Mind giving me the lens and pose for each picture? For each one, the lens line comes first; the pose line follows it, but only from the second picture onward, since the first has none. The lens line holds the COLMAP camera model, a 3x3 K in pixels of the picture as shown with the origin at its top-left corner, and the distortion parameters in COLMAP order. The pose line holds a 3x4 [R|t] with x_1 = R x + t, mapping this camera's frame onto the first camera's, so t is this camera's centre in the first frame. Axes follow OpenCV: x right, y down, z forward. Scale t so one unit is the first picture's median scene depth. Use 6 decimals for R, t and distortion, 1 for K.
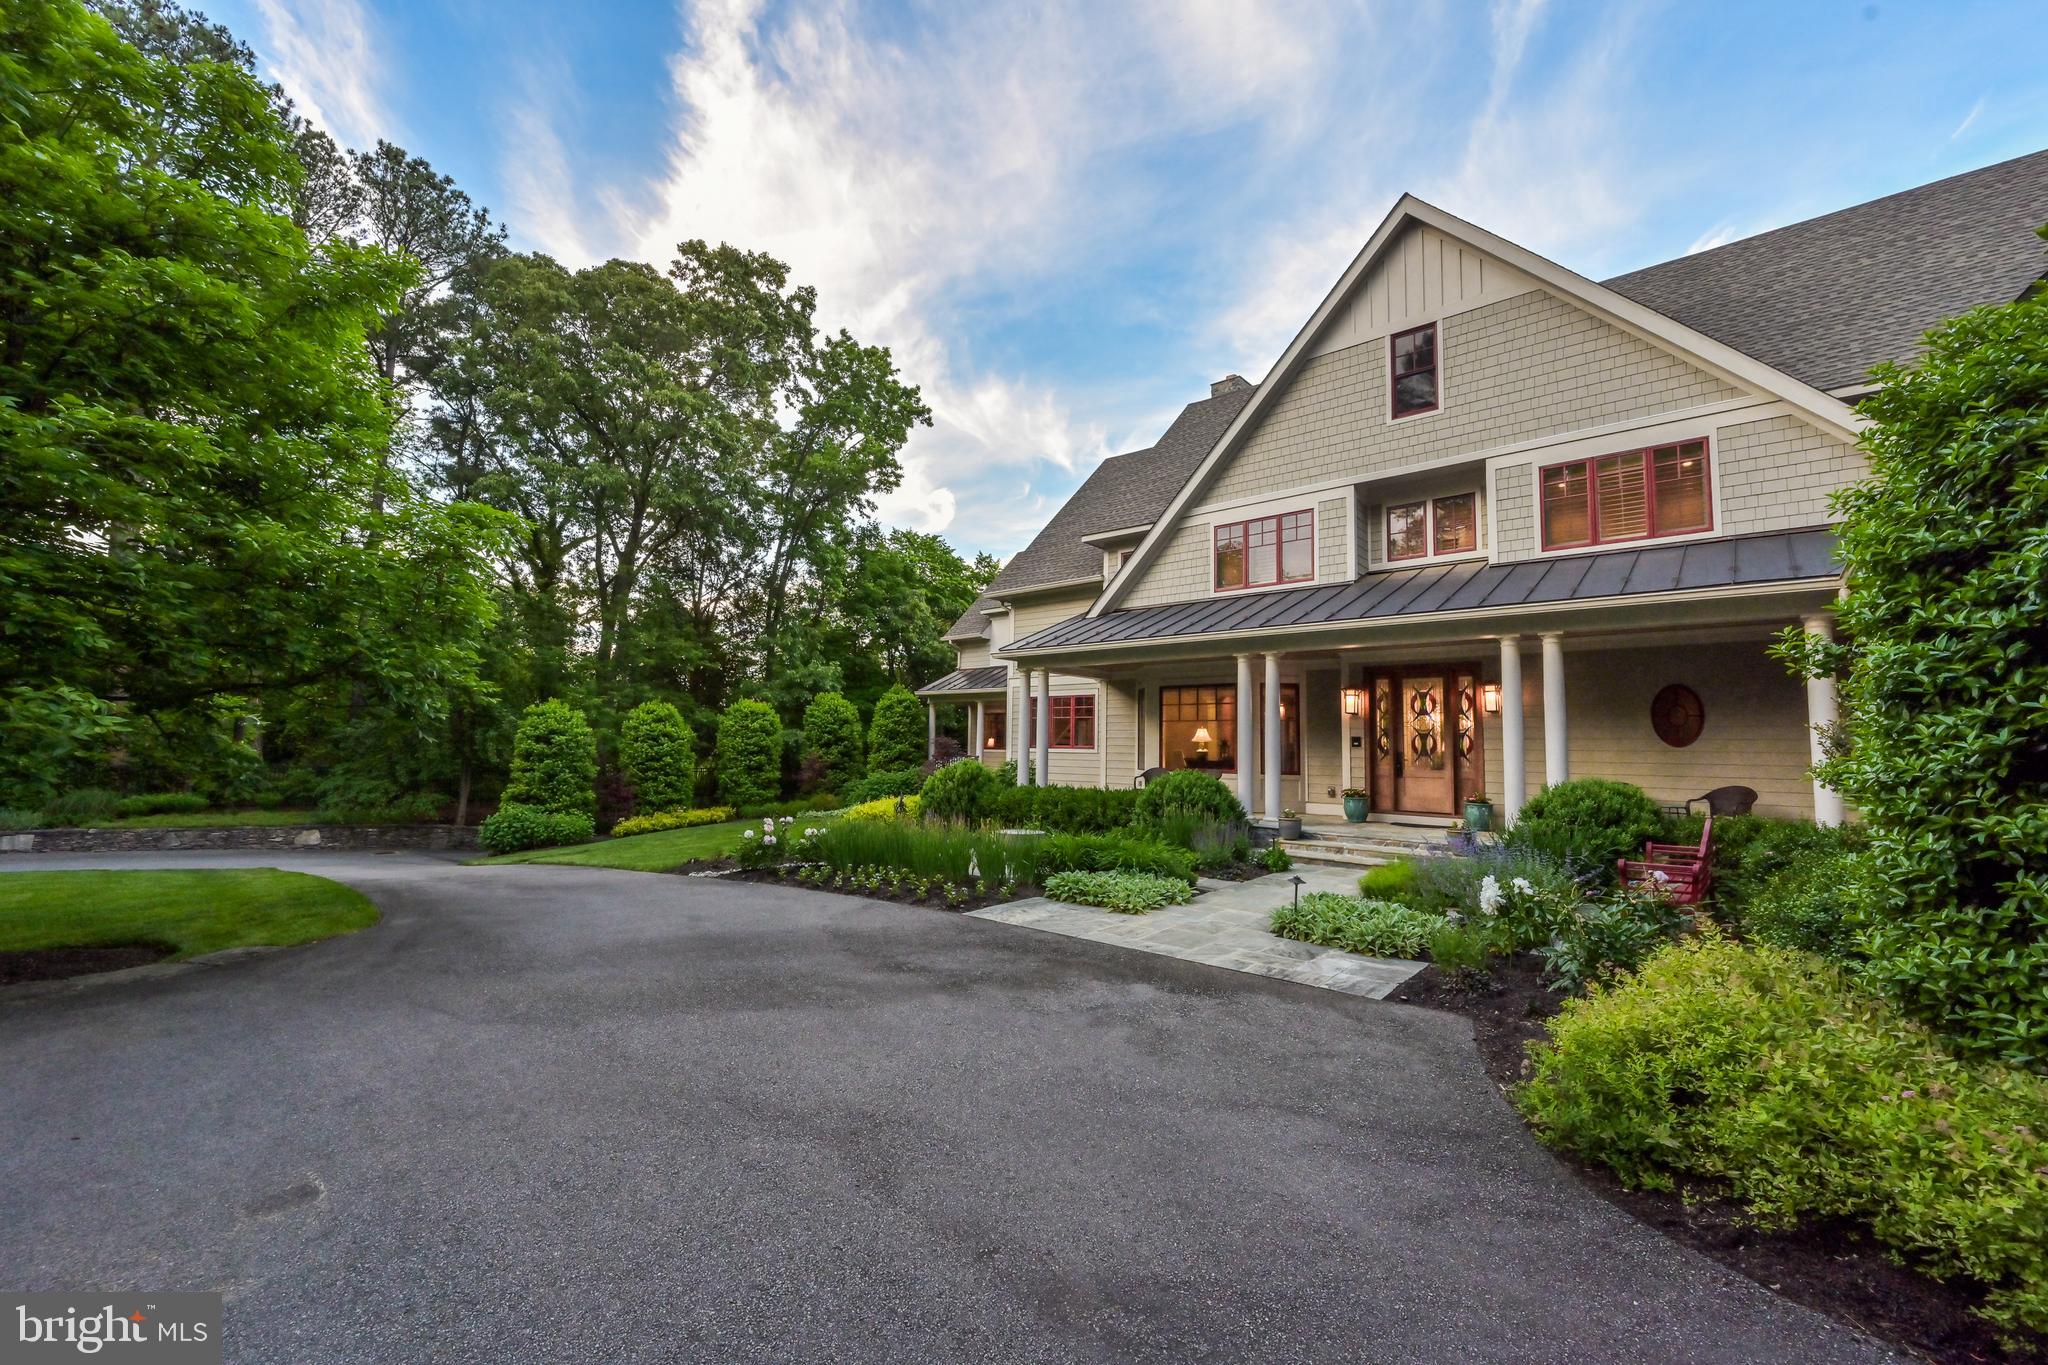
lens RADIAL K [[808.3, 0, 1024.0], [0, 808.3, 682.5], [0, 0, 1]] dist [-0.000899, -0.000080]
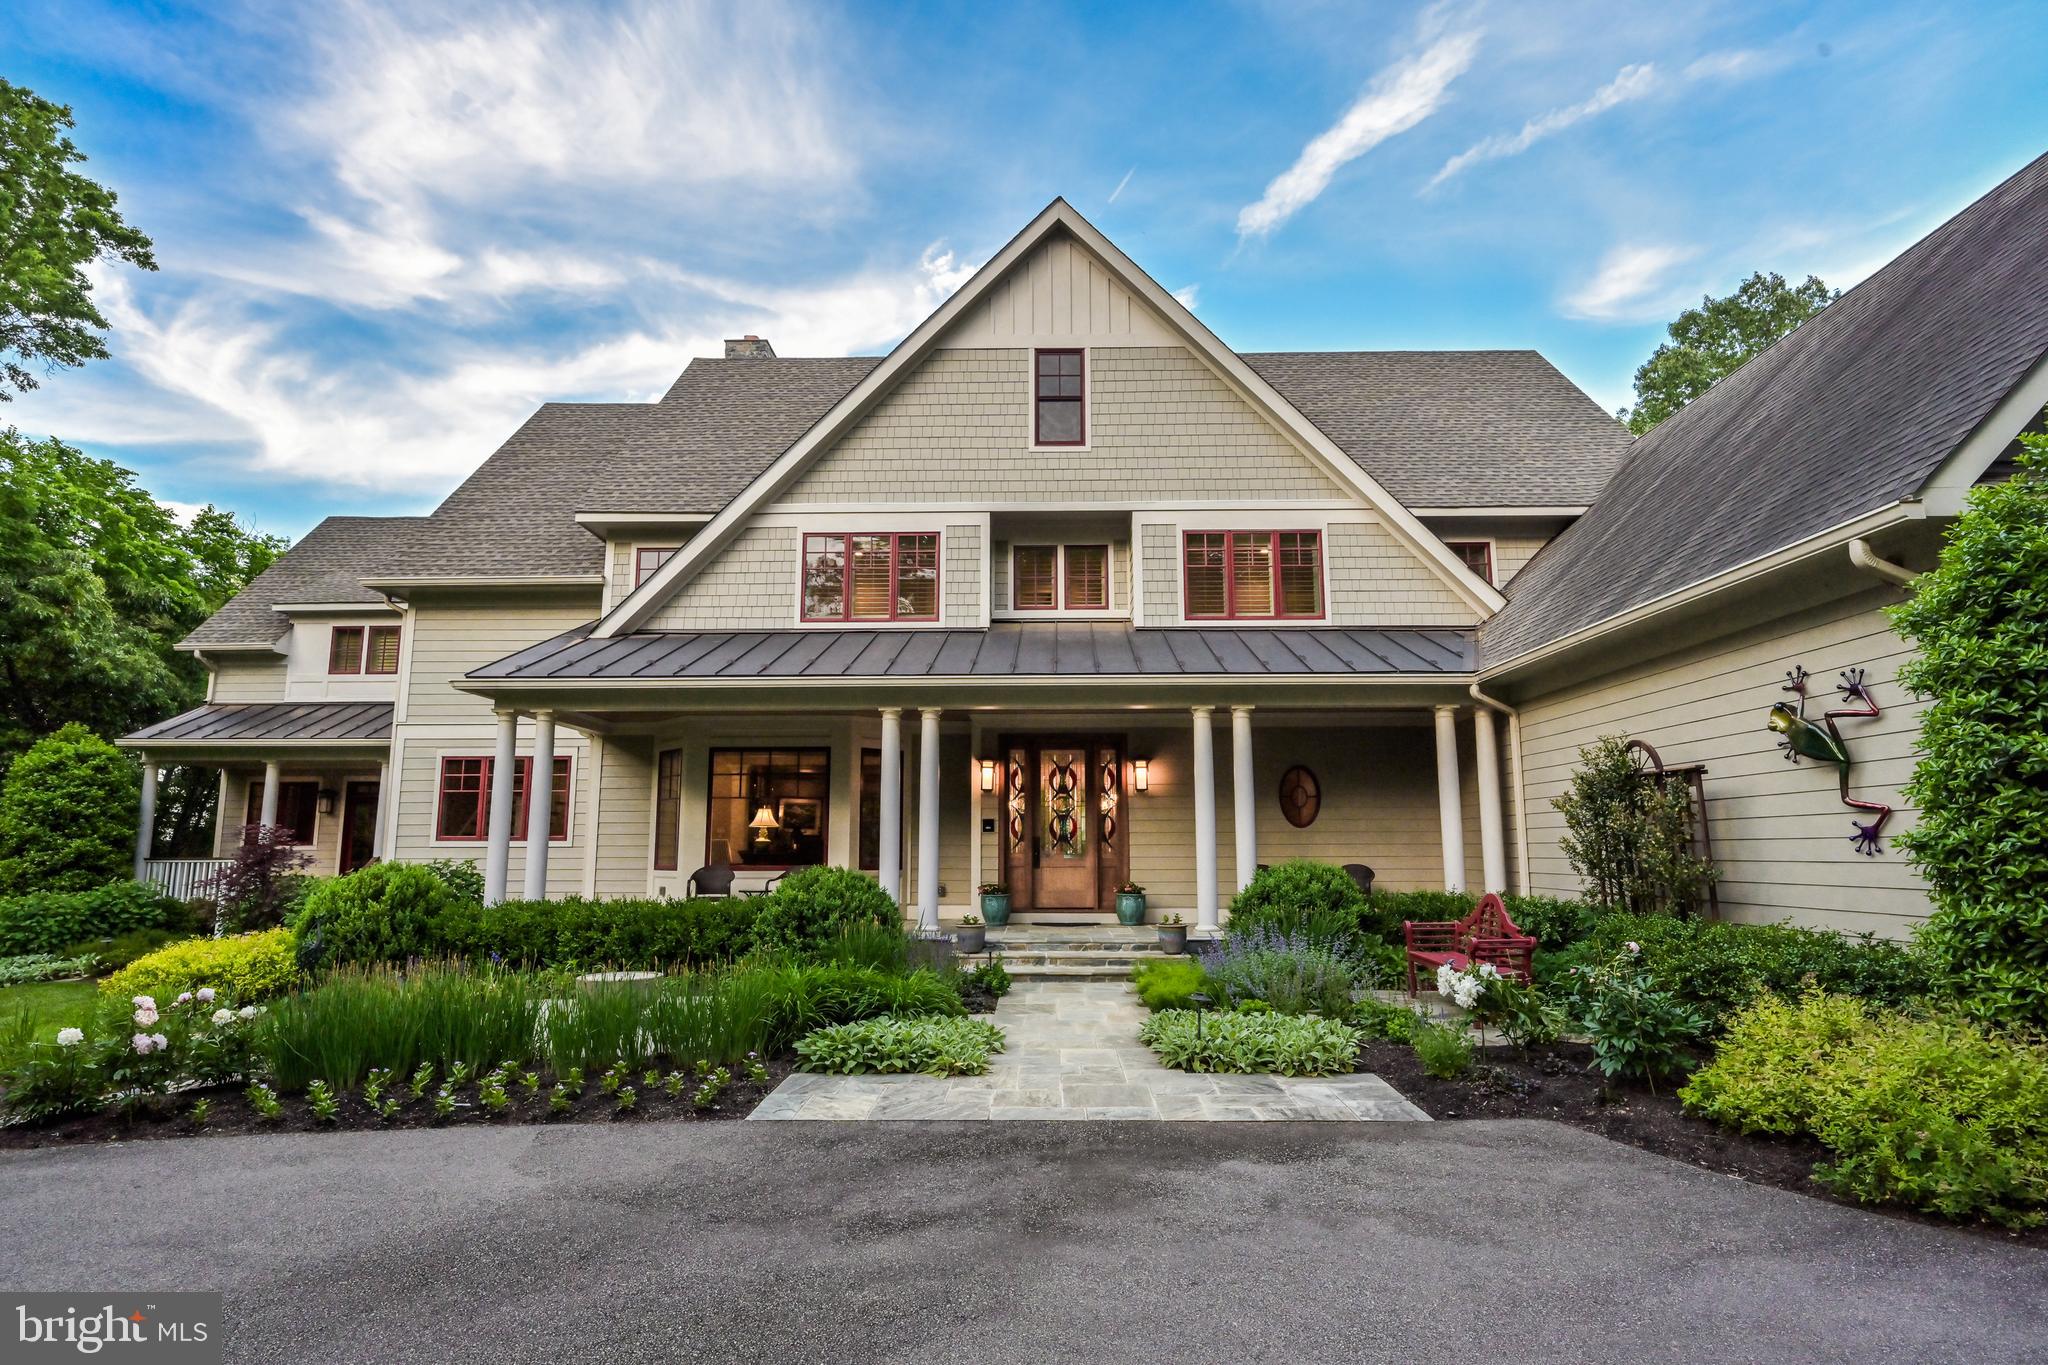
lens RADIAL K [[1063.8, 0, 1024.0], [0, 1063.8, 682.5], [0, 0, 1]] dist [-0.003645, -0.000089]
pose [[0.769438, 0.079096, 0.633806, -0.266828], [-0.037511, 0.996186, -0.078782, 0.014446], [-0.637620, 0.036844, 0.769470, 0.163207]]
